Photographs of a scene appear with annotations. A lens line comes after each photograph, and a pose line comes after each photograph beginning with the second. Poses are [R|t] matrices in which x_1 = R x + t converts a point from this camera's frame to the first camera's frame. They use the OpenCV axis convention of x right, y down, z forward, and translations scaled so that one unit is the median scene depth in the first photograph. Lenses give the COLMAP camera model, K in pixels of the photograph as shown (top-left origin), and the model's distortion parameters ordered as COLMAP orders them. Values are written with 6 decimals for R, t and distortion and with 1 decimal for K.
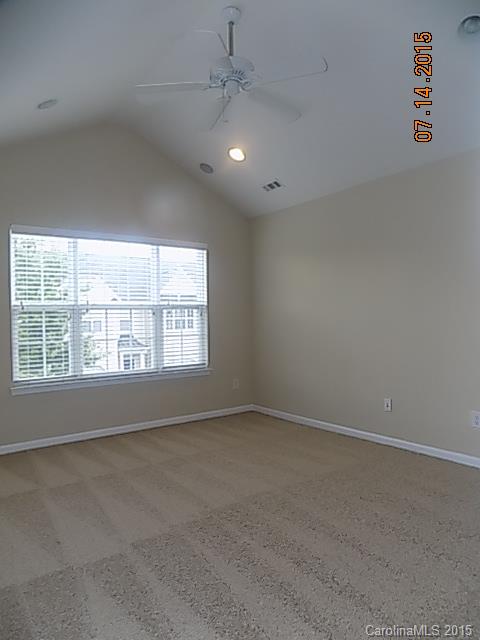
lens RADIAL K [[432.0, 0, 234.0], [0, 432.0, 323.9], [0, 0, 1]] dist [-0.040561, 0.021974]
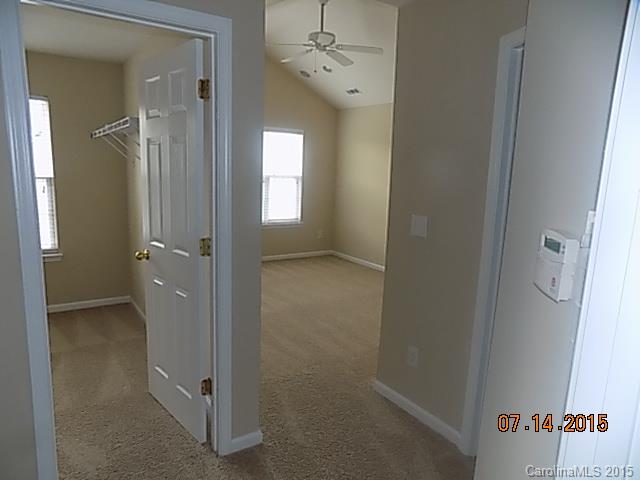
lens RADIAL K [[432.0, 0, 318.8], [0, 432.0, 241.3], [0, 0, 1]] dist [-0.040561, 0.021974]
pose [[0.998687, 0.047192, -0.019951, 0.027508], [-0.043466, 0.986526, 0.157726, -0.058029], [0.027125, -0.156651, 0.987281, -0.362120]]
